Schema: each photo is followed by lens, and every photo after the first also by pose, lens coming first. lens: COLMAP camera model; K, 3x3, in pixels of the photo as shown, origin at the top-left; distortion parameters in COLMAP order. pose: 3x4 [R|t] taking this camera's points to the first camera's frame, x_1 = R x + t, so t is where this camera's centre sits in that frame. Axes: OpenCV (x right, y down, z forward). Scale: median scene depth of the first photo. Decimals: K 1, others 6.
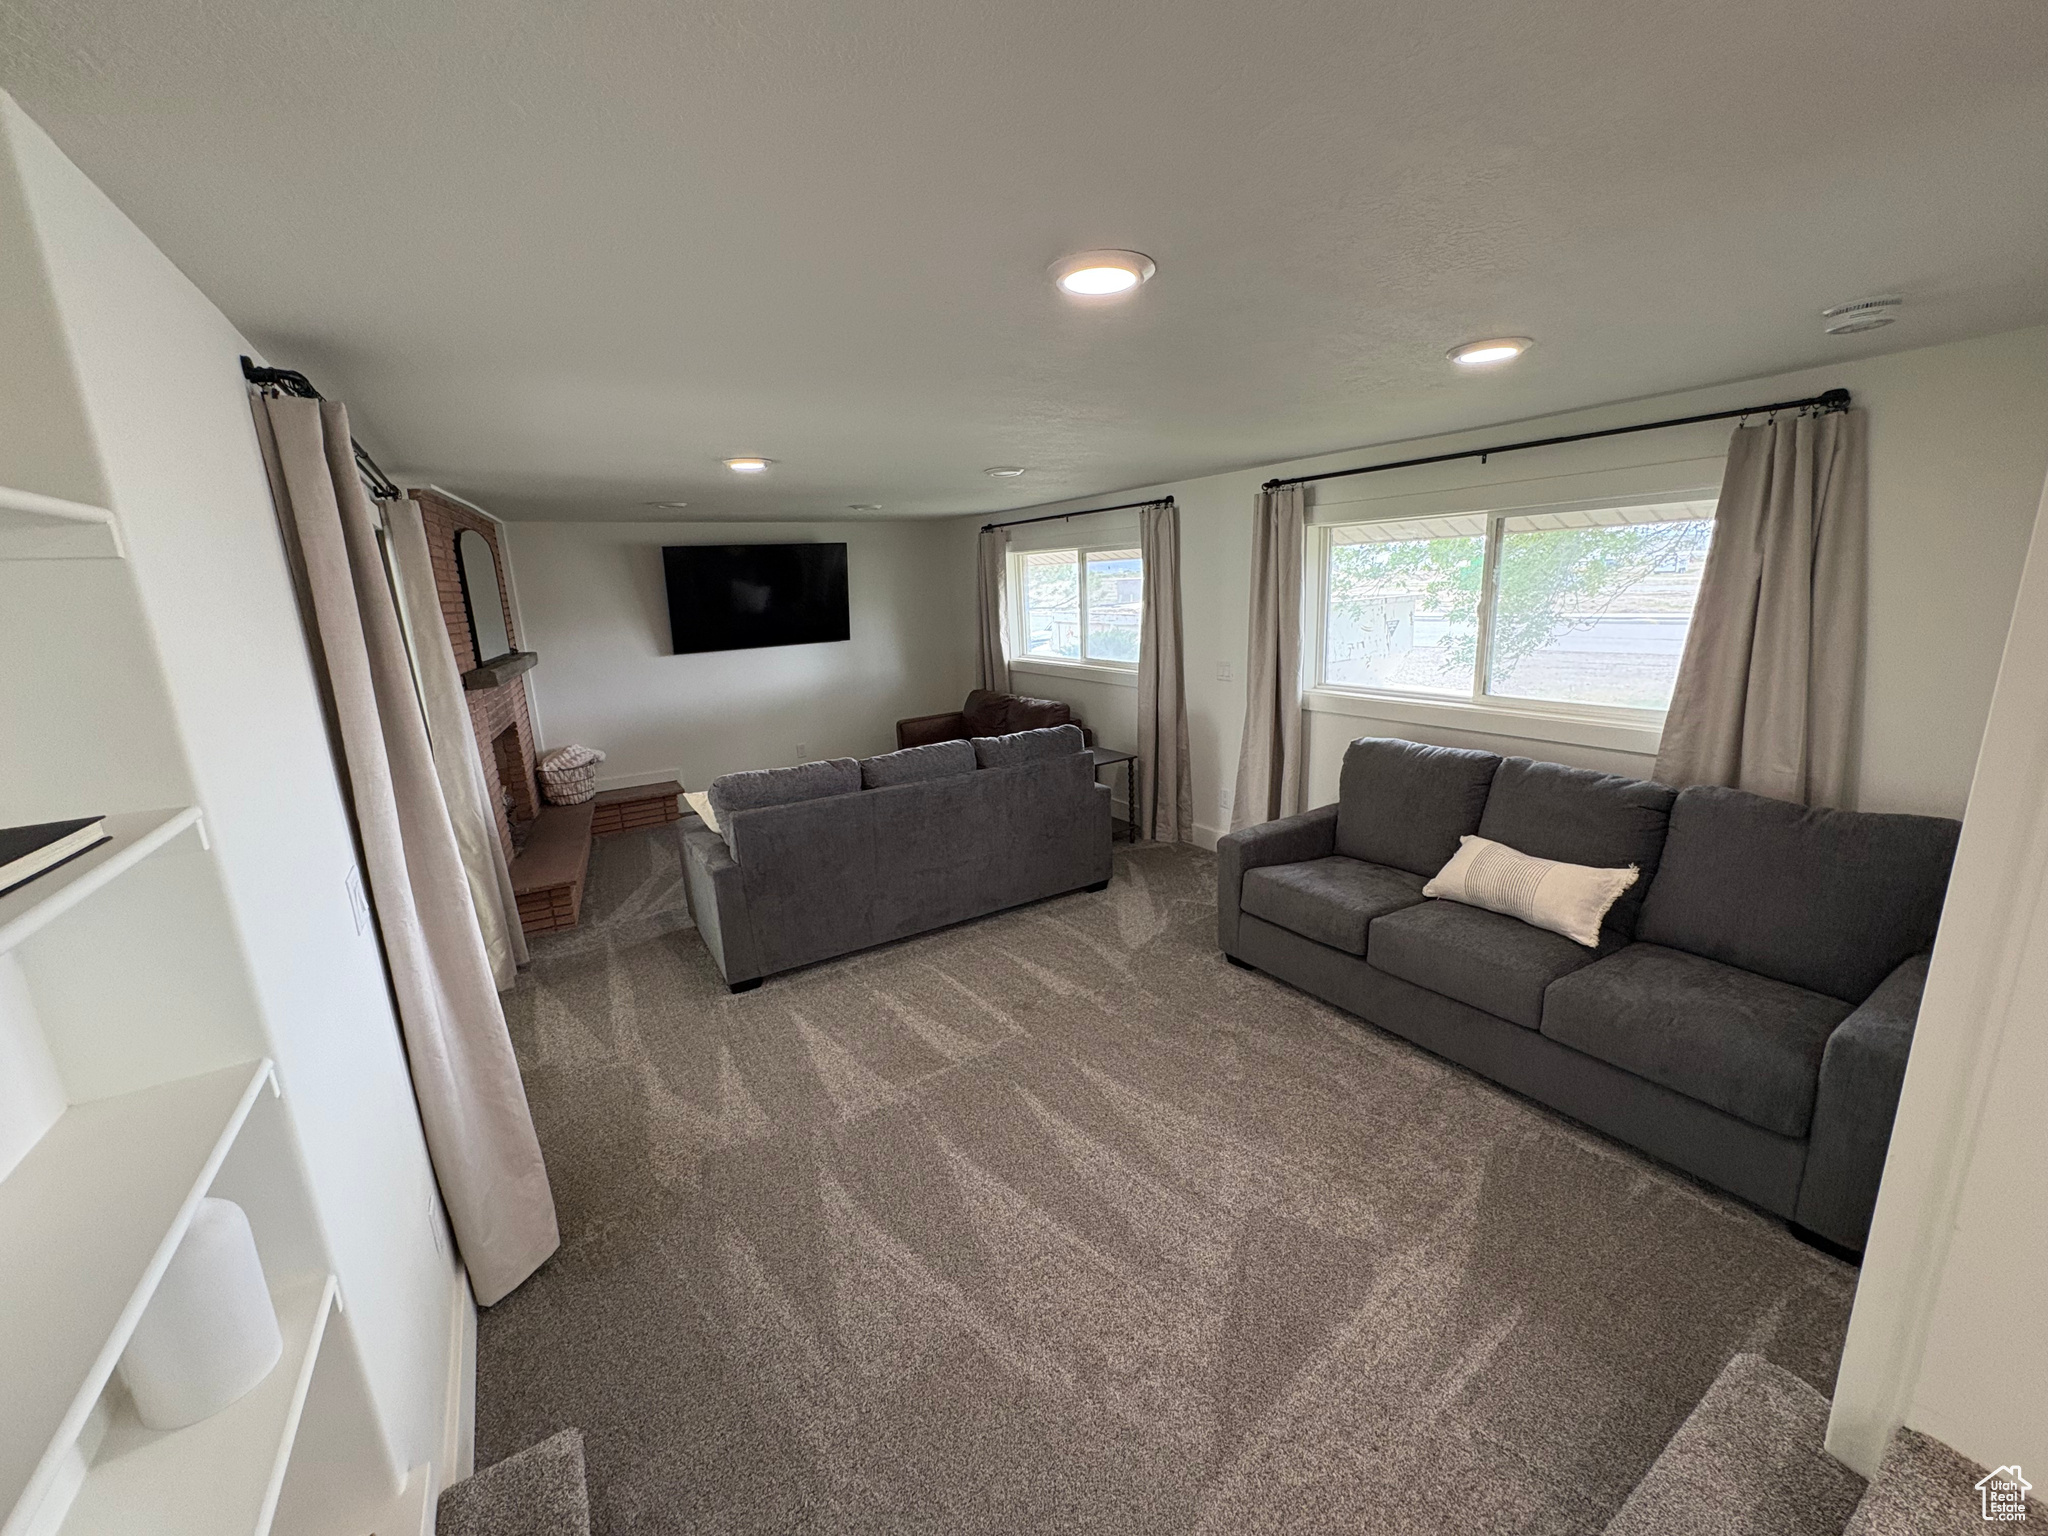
lens RADIAL K [[817.6, 0, 1029.4], [0, 817.6, 771.2], [0, 0, 1]] dist [-0.000835, 0.000539]
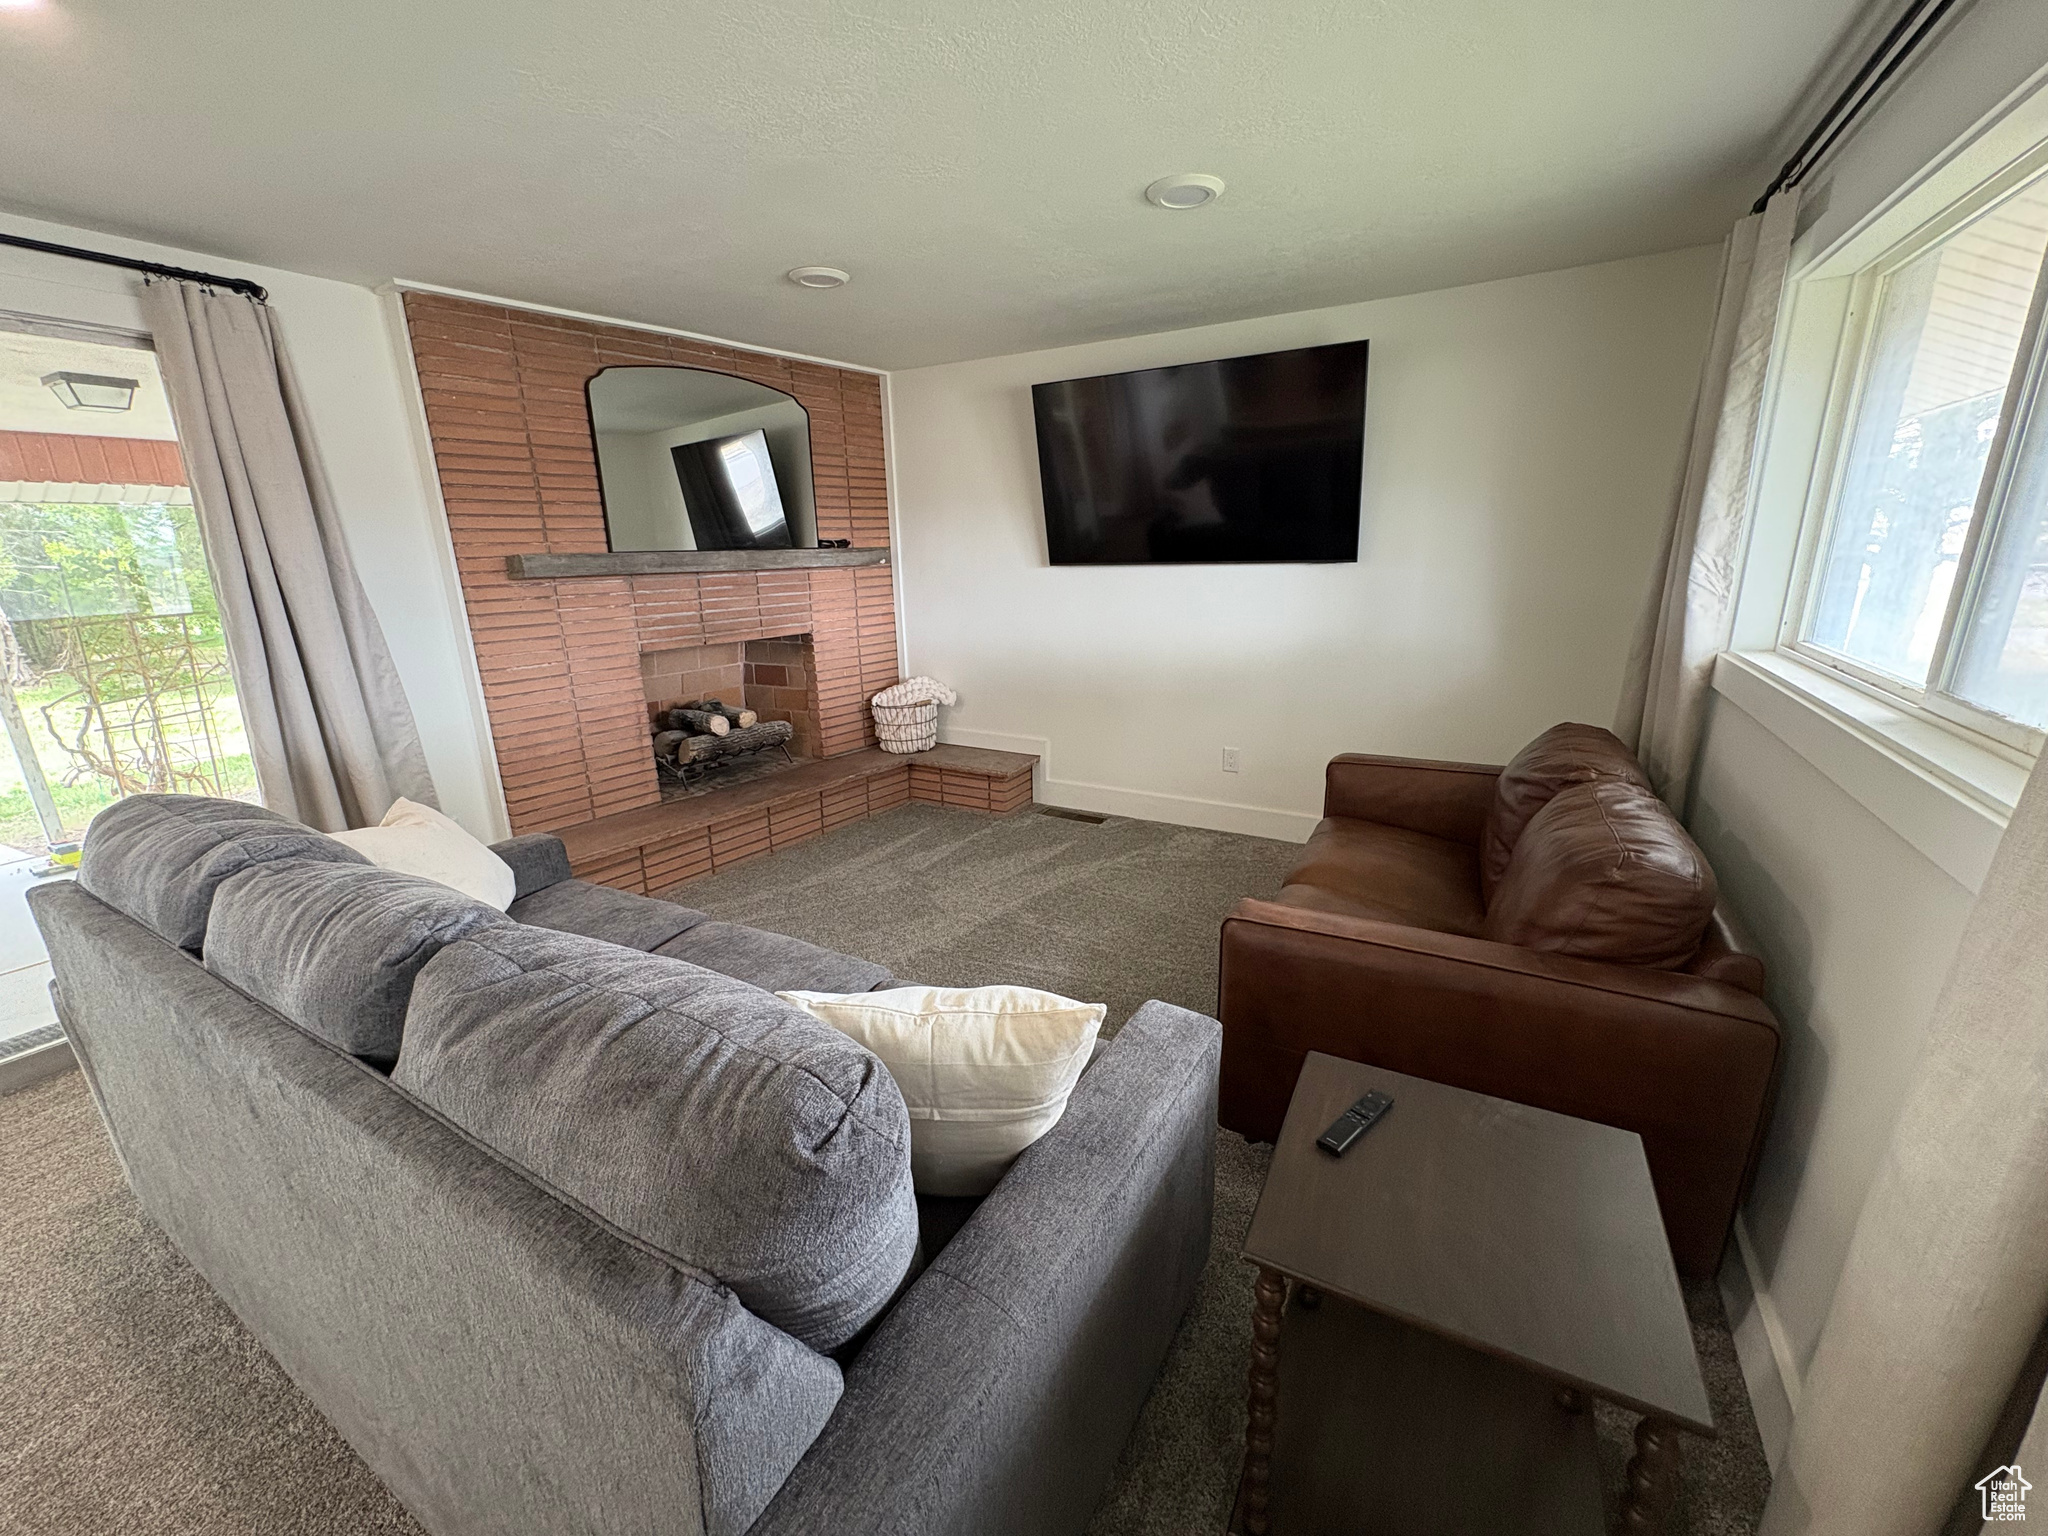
lens RADIAL K [[817.6, 0, 1028.5], [0, 817.6, 766.2], [0, 0, 1]] dist [-0.000835, 0.000539]
pose [[0.476548, 0.271335, -0.836229, 0.125607], [-0.196765, 0.959969, 0.199354, -0.109343], [0.856846, 0.069539, 0.510861, 0.633109]]
